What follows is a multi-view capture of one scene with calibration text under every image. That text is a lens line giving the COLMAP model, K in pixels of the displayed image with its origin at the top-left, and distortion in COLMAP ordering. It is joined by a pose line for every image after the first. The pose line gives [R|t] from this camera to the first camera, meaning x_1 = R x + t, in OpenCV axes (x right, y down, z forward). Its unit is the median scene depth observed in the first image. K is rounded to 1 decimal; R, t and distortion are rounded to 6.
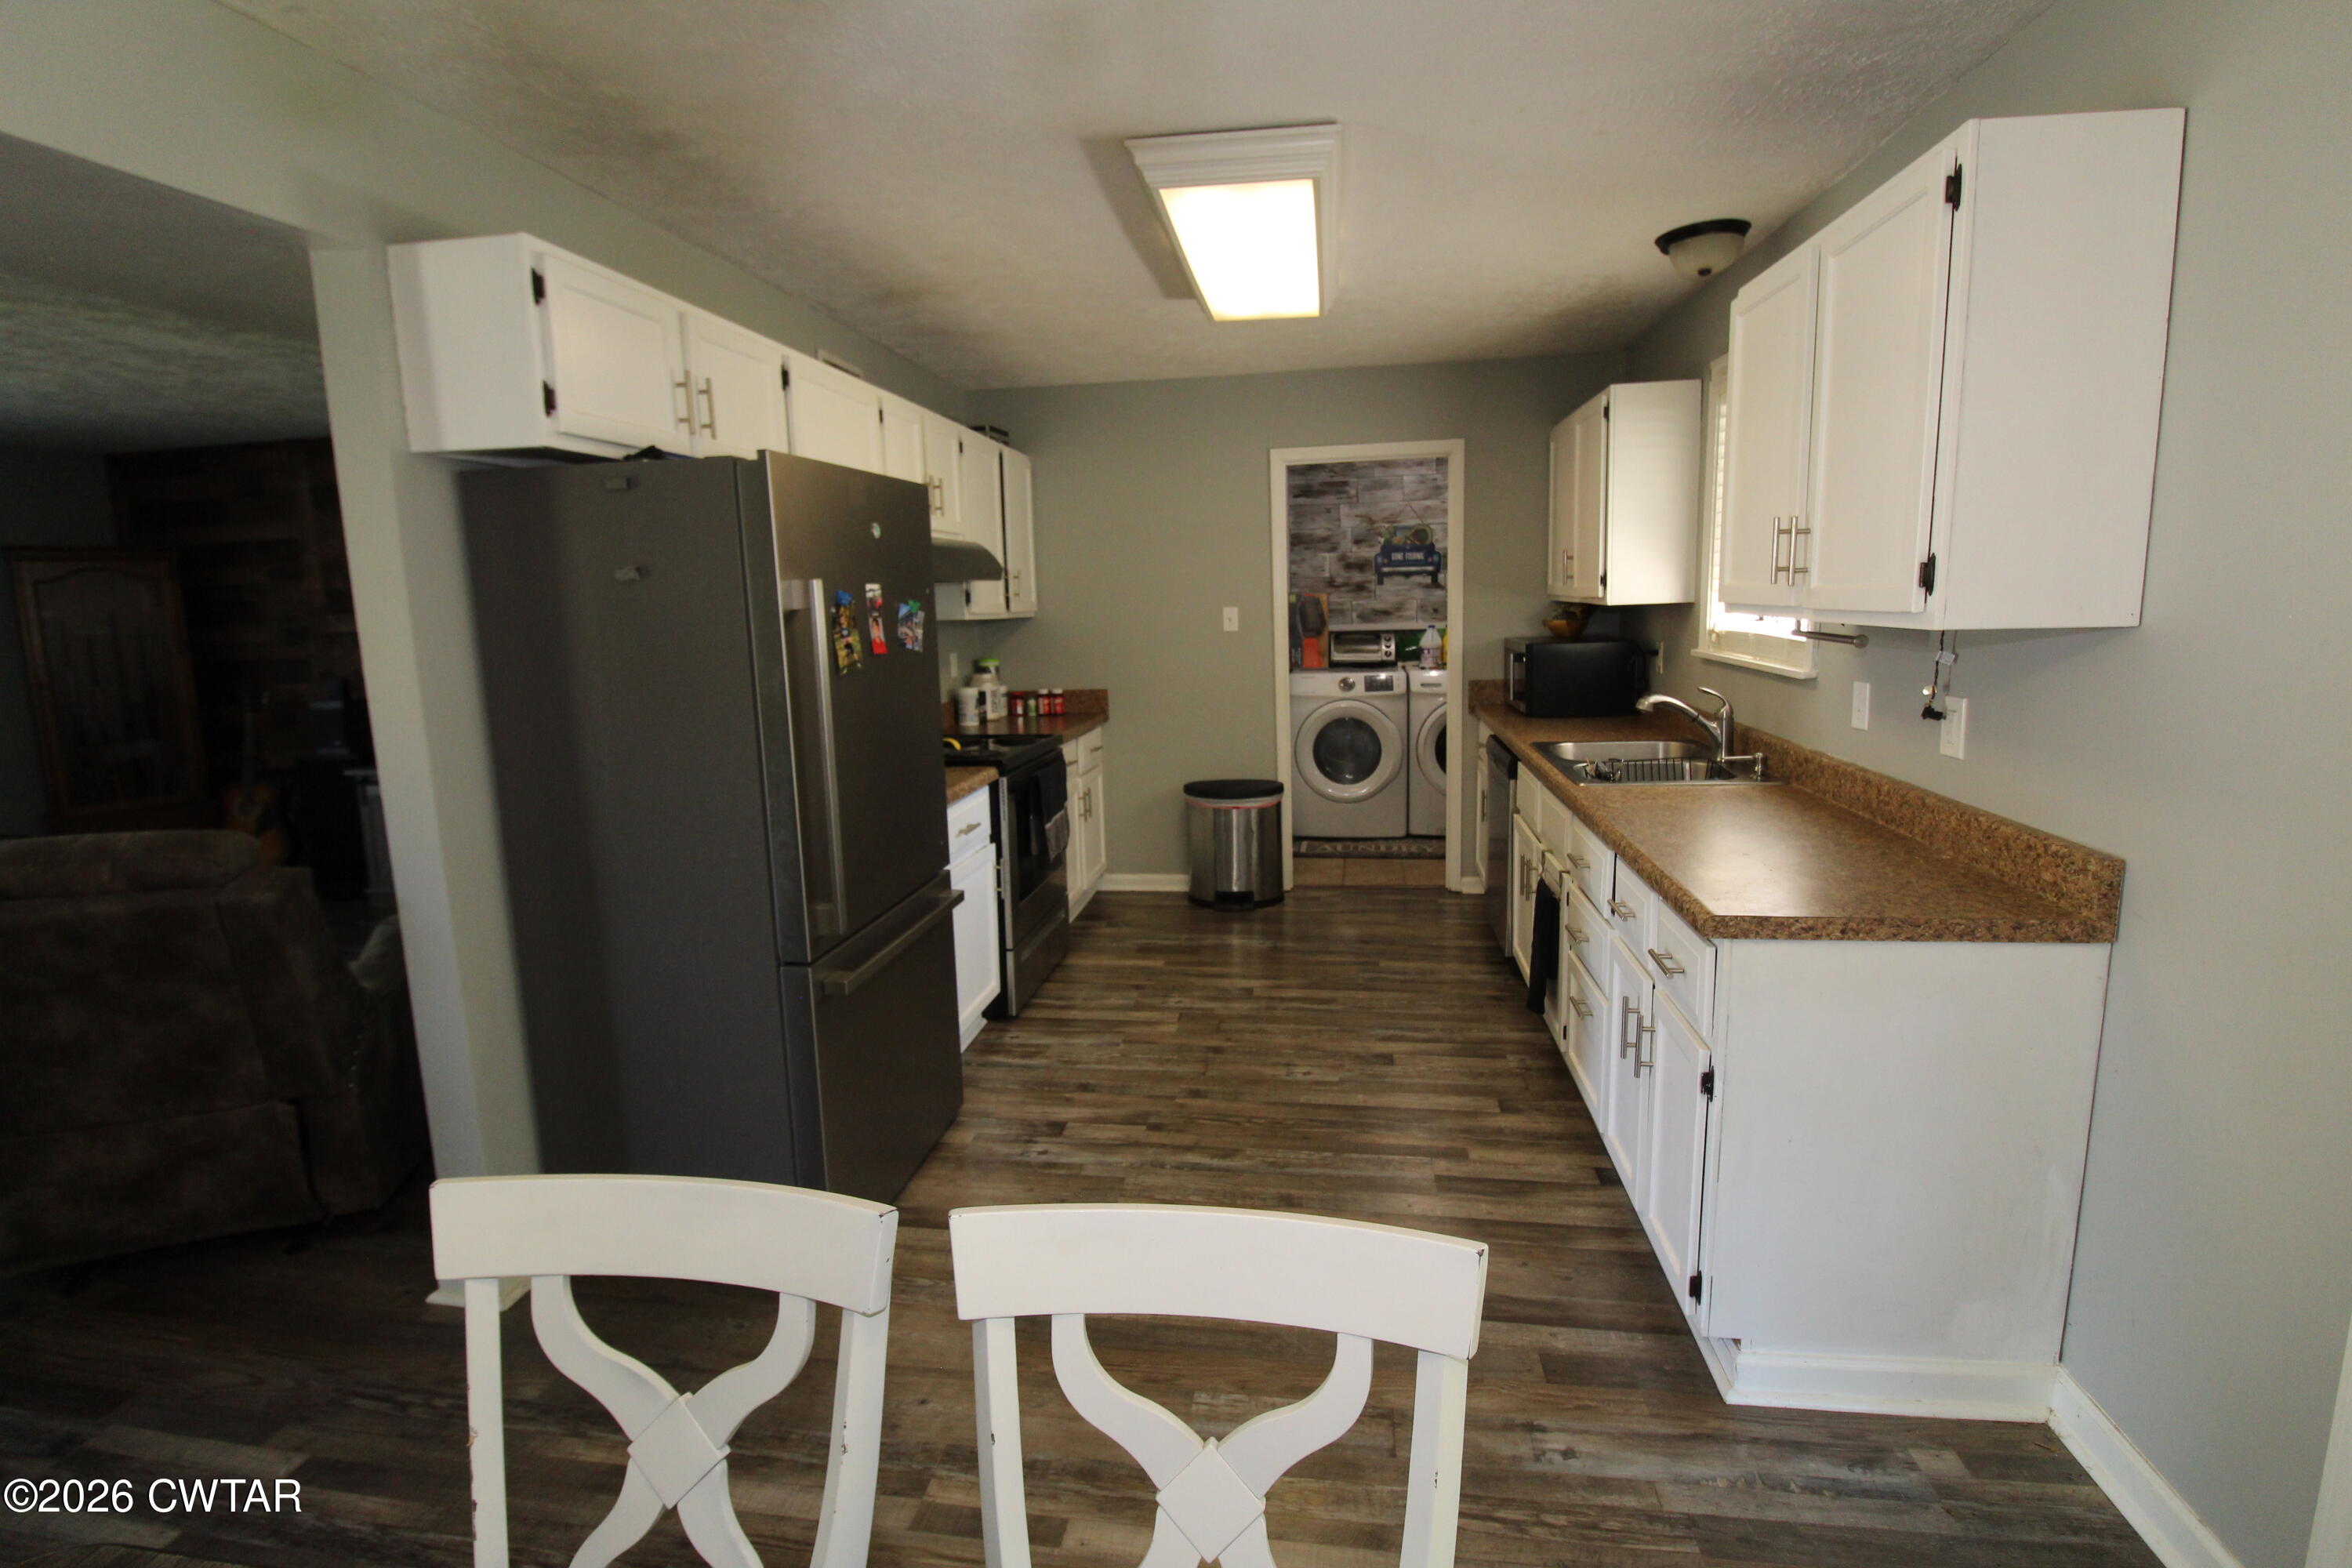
lens RADIAL K [[1076.2, 0, 1179.4], [0, 1076.2, 761.0], [0, 0, 1]] dist [-0.004701, -0.012418]
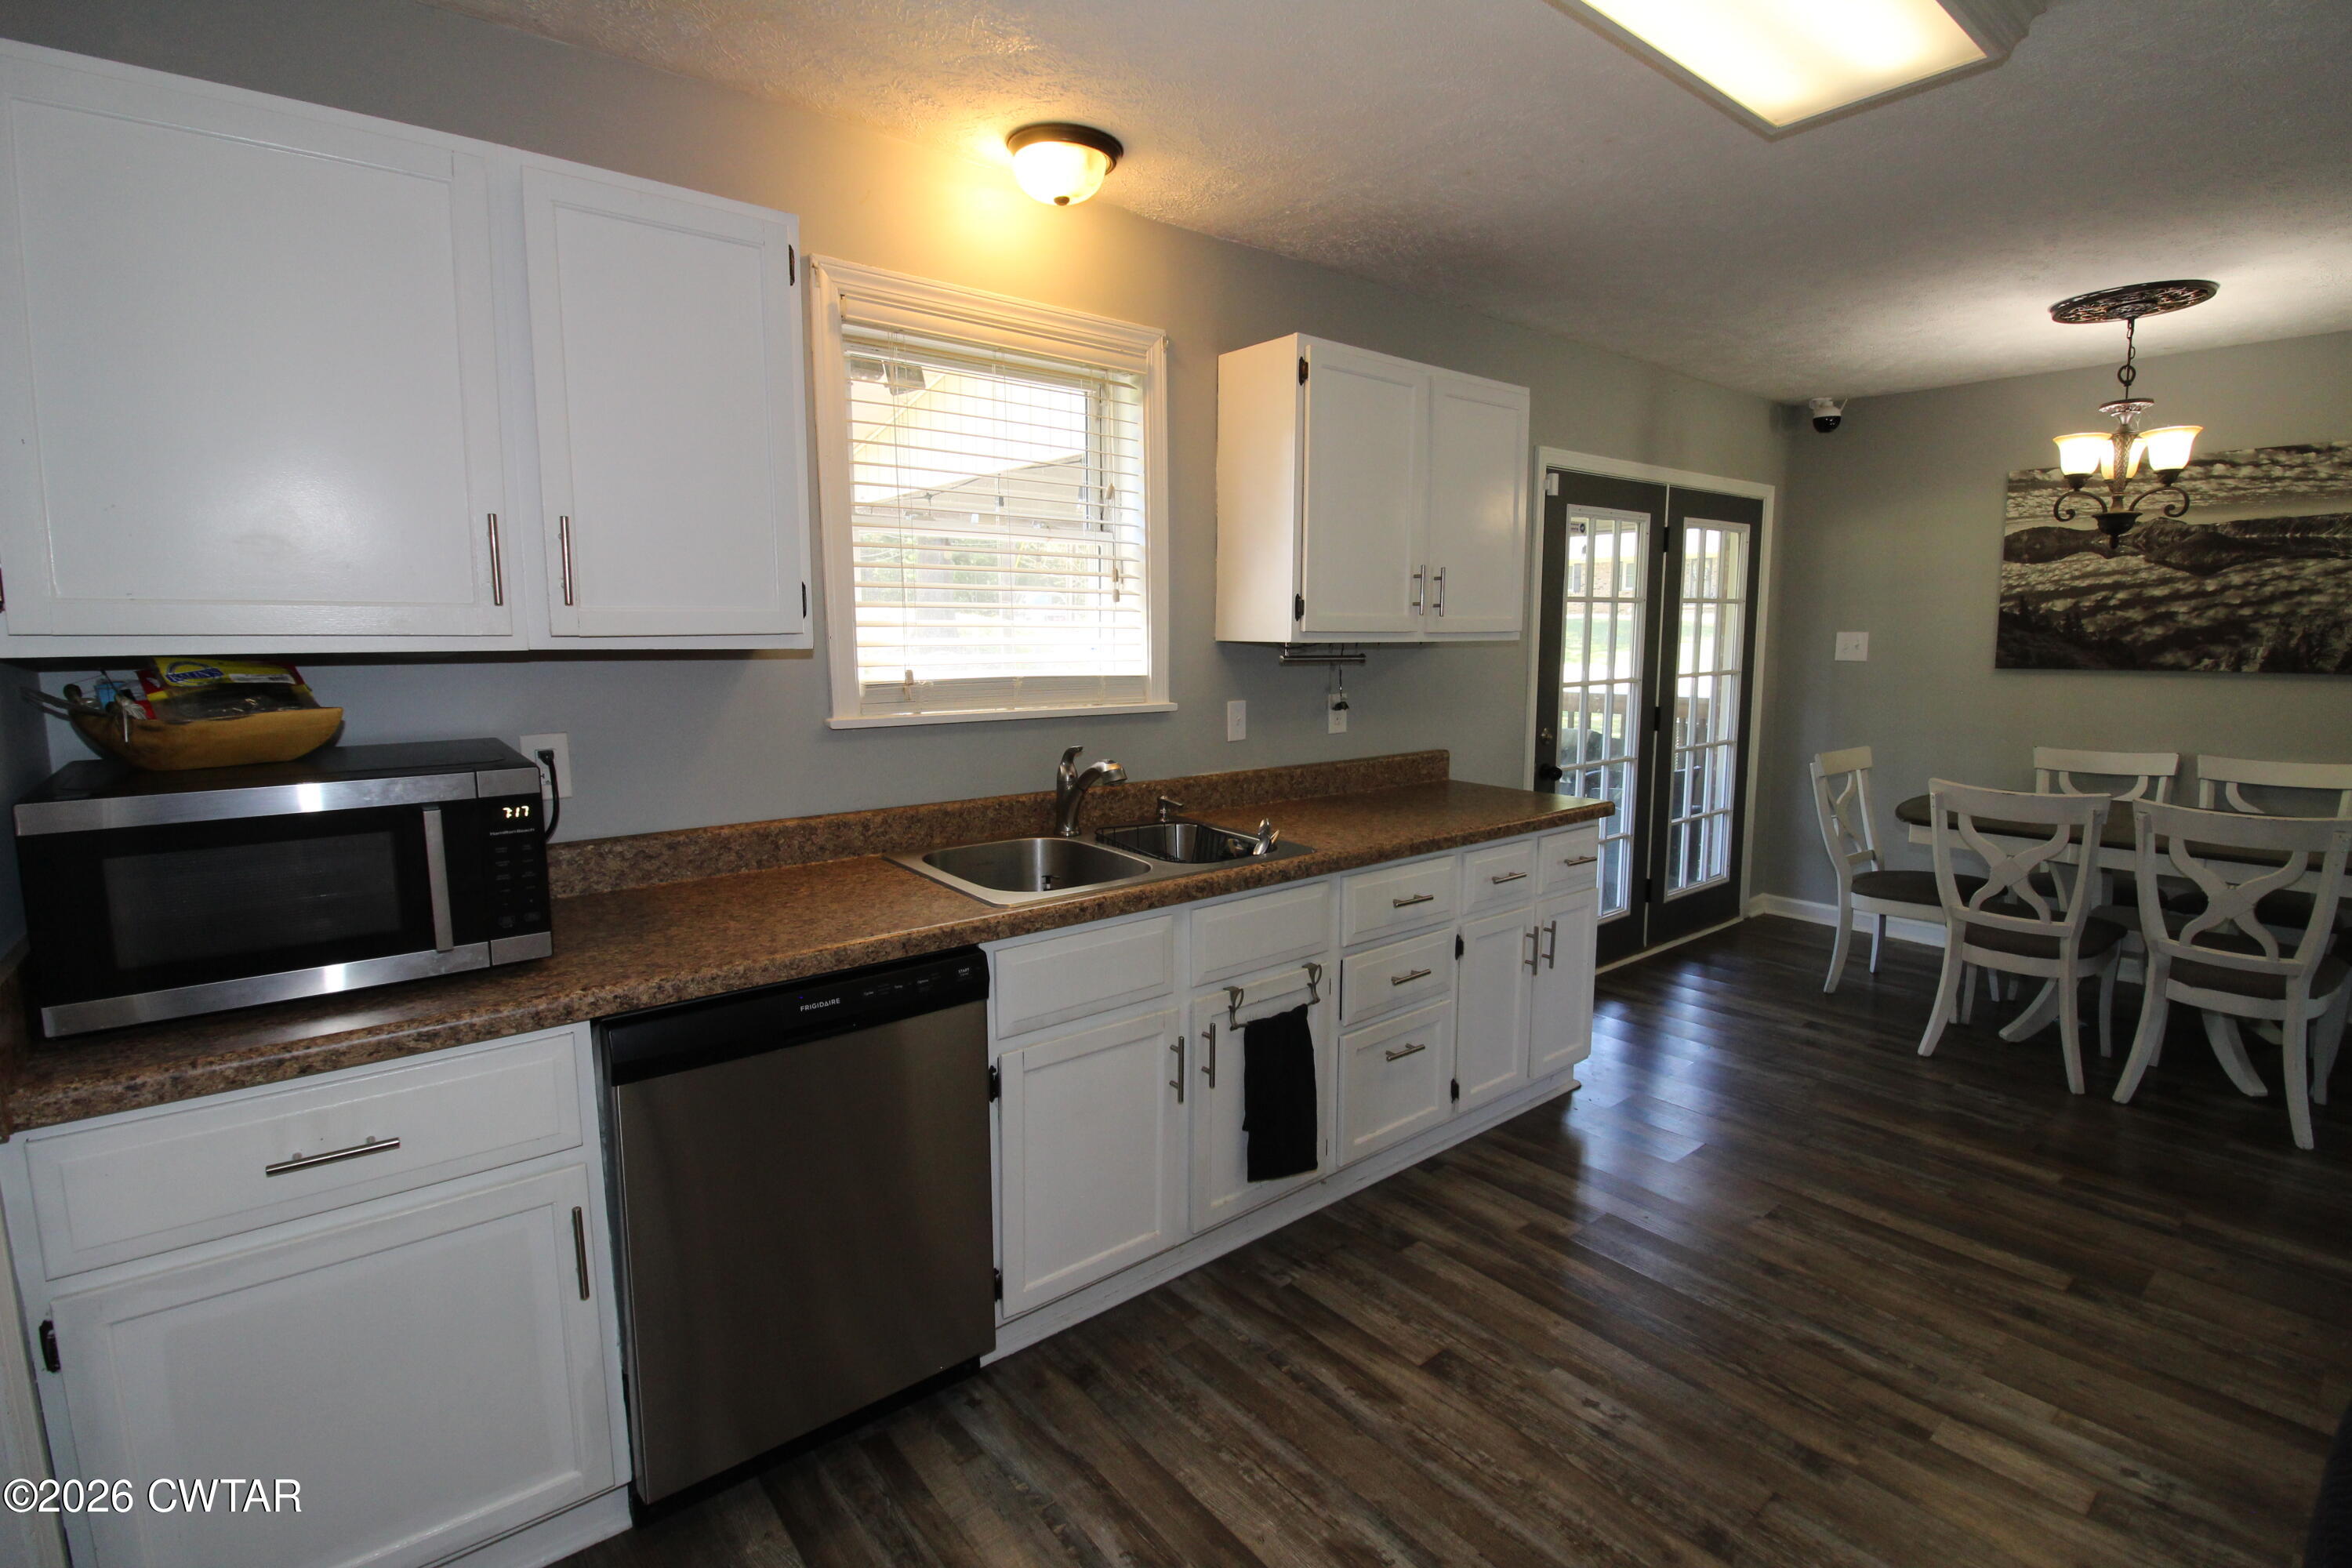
lens RADIAL K [[1086.5, 0, 1180.5], [0, 1086.5, 757.5], [0, 0, 1]] dist [-0.000878, -0.013012]
pose [[-0.731315, -0.053908, 0.679906, -0.094729], [0.126138, 0.968985, 0.212504, -0.194186], [-0.670274, 0.241169, -0.701833, 1.337981]]
